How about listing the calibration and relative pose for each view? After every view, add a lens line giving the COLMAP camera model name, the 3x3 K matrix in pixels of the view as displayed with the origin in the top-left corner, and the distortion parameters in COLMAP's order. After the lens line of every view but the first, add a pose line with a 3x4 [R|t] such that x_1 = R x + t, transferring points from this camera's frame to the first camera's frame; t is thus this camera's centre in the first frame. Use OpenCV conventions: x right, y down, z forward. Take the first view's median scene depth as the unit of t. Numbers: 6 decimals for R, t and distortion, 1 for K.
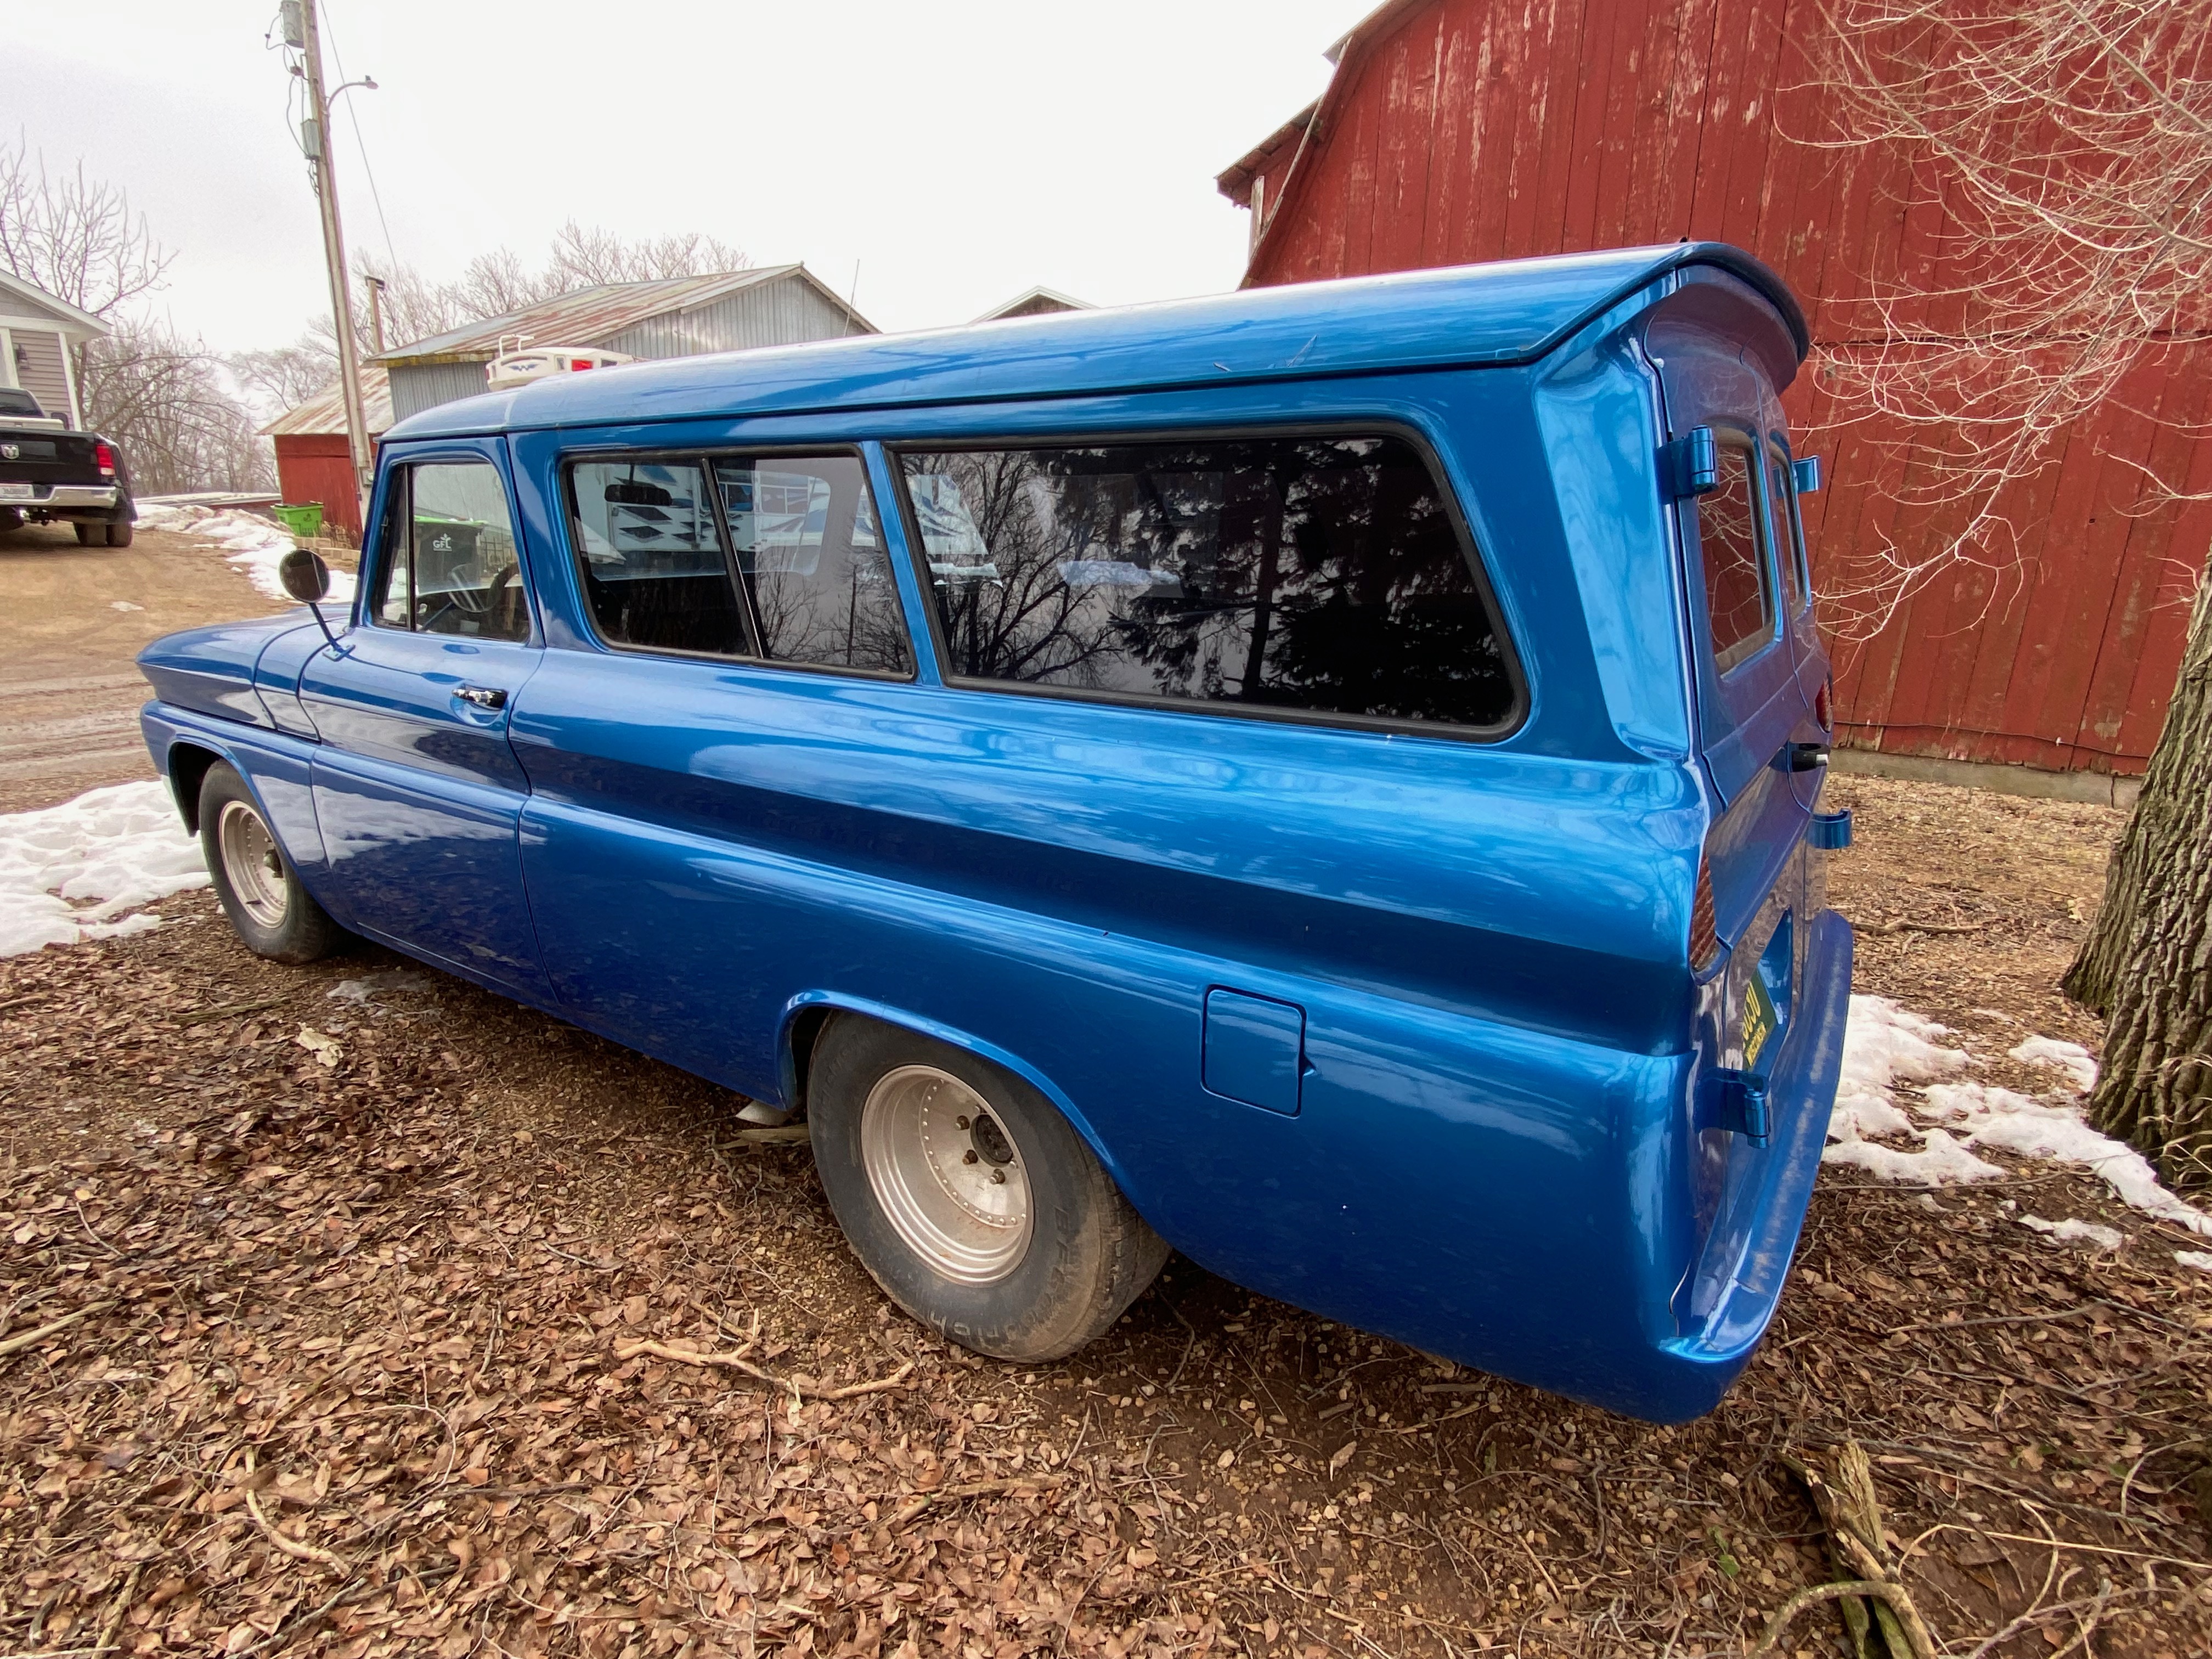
lens RADIAL K [[1147.3, 0, 1108.5], [0, 1147.3, 843.8], [0, 0, 1]] dist [0.008742, -0.013133]
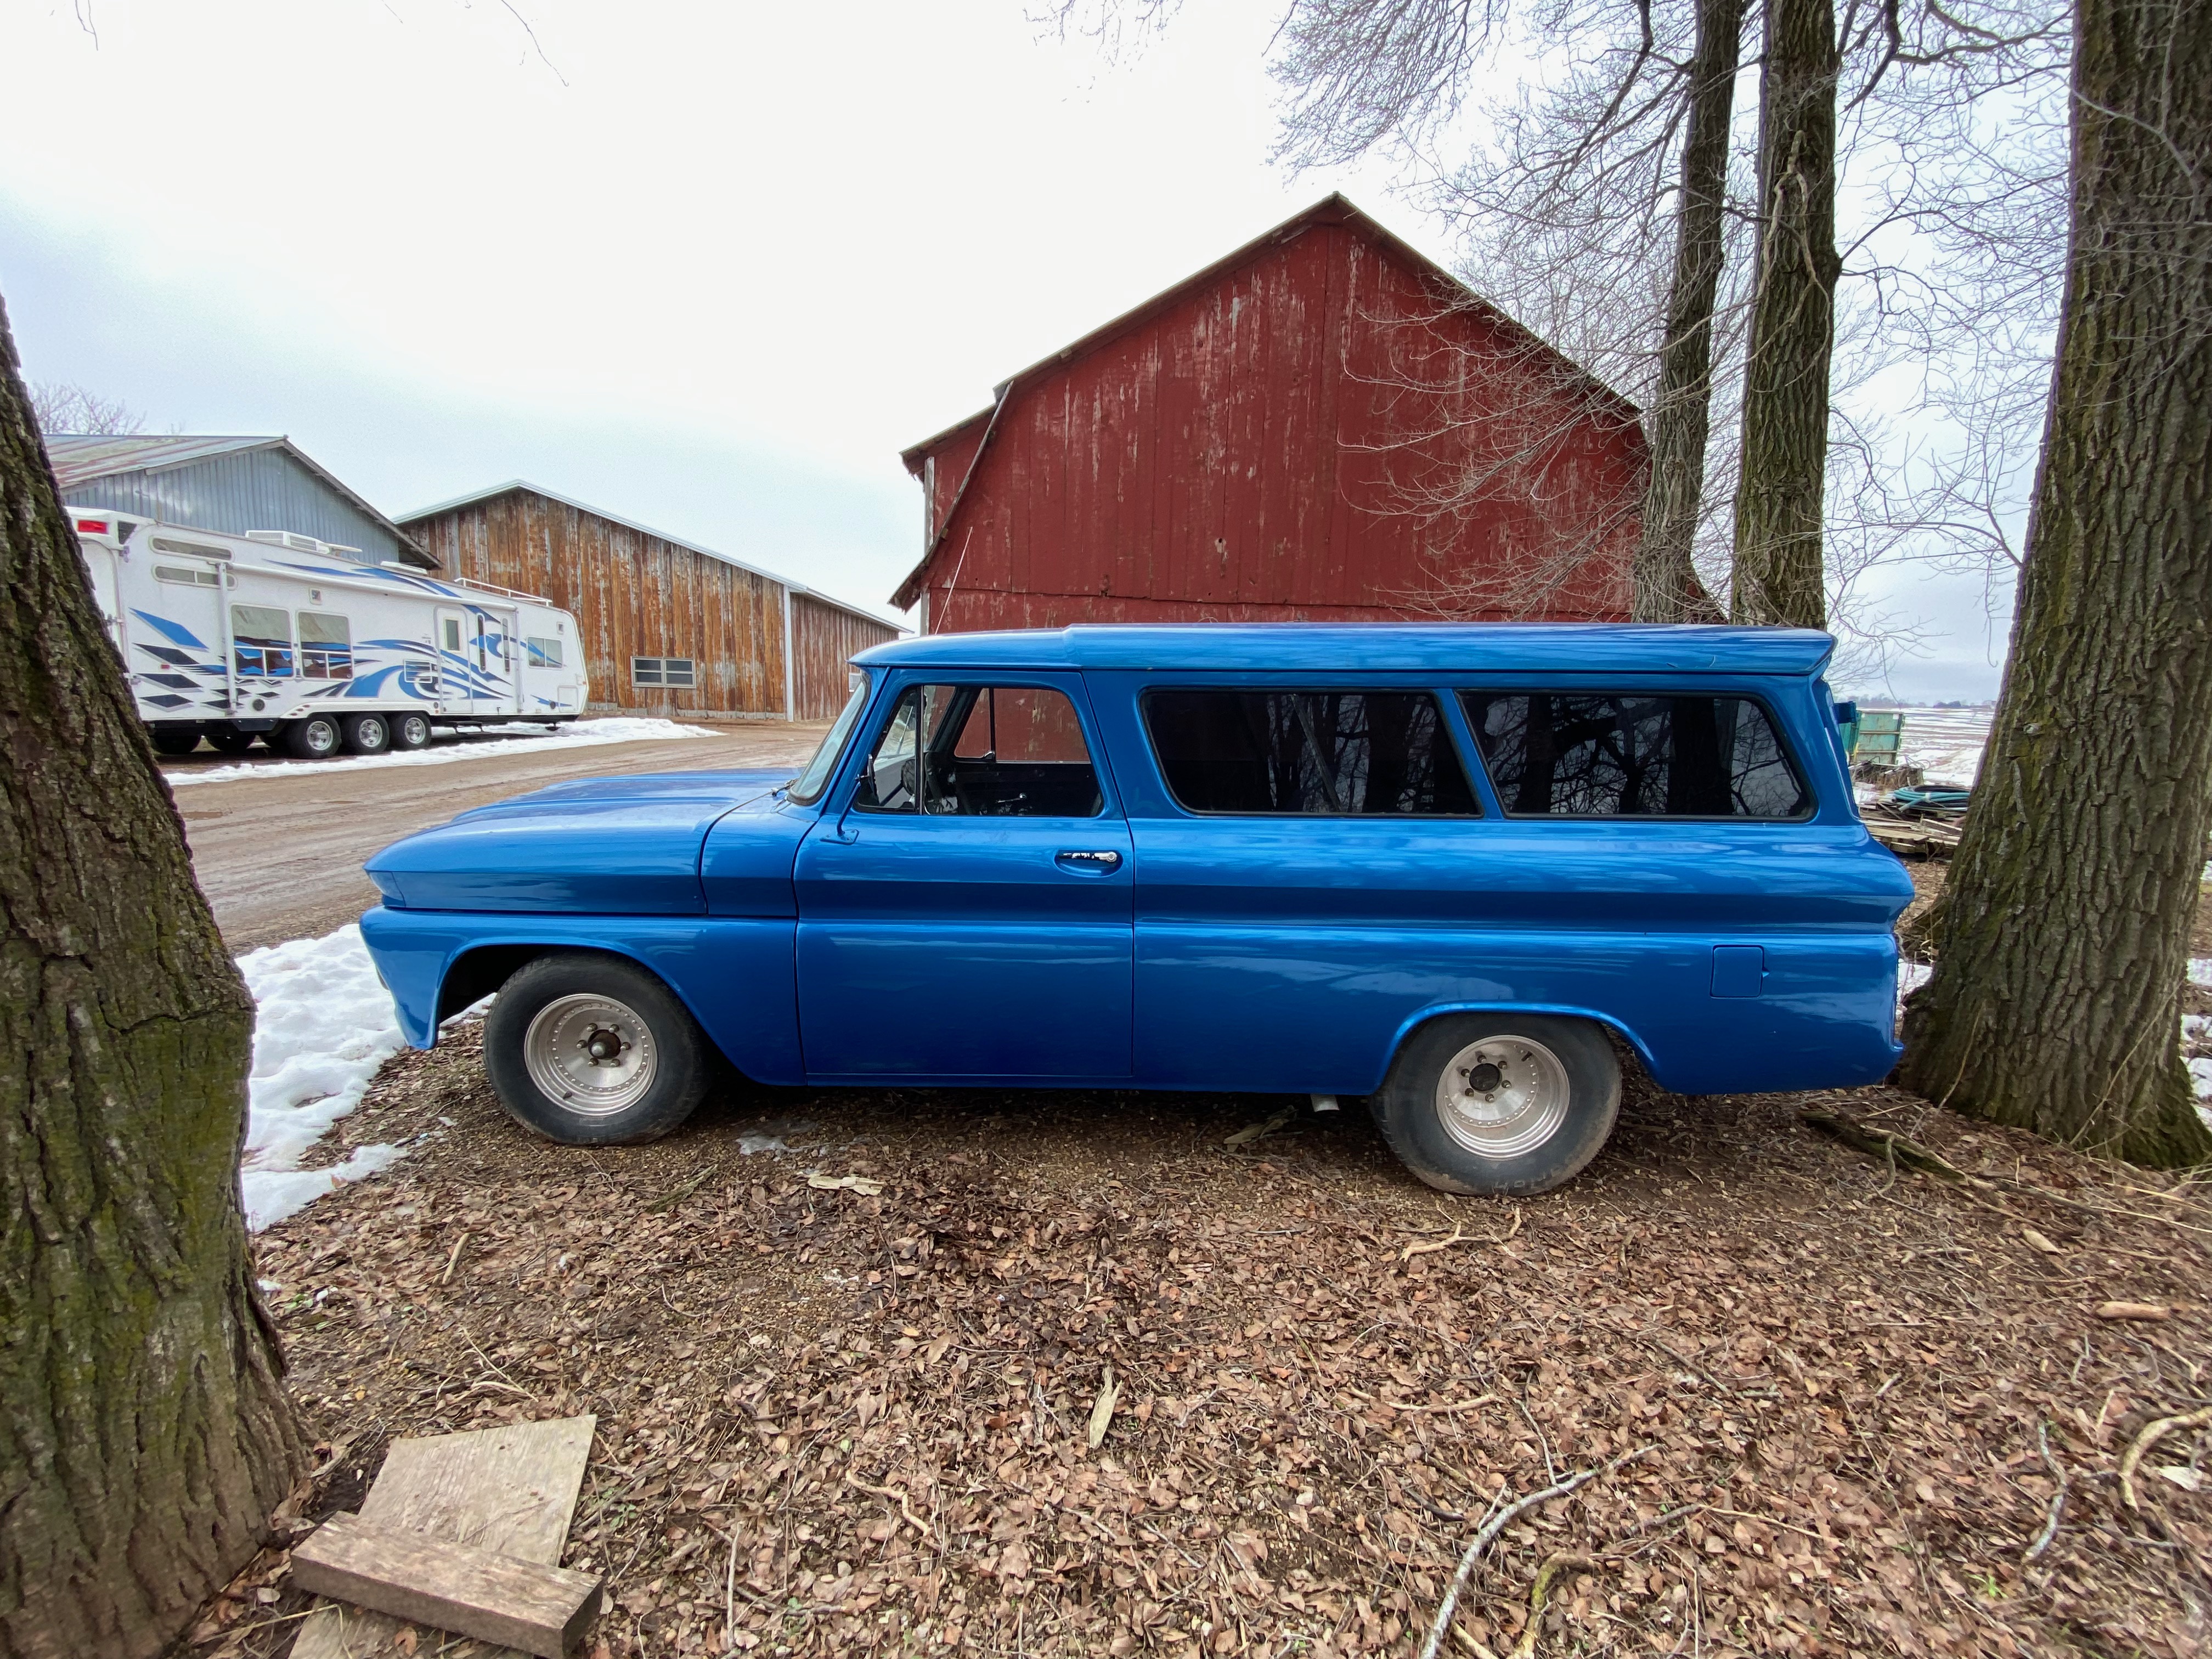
lens RADIAL K [[870.9, 0, 1108.4], [0, 870.9, 870.7], [0, 0, 1]] dist [-0.006789, -0.006503]
pose [[0.841862, -0.103729, 0.529631, -0.961117], [0.135724, 0.990508, -0.021743, -0.087224], [-0.522348, 0.090188, 0.847950, 0.099235]]
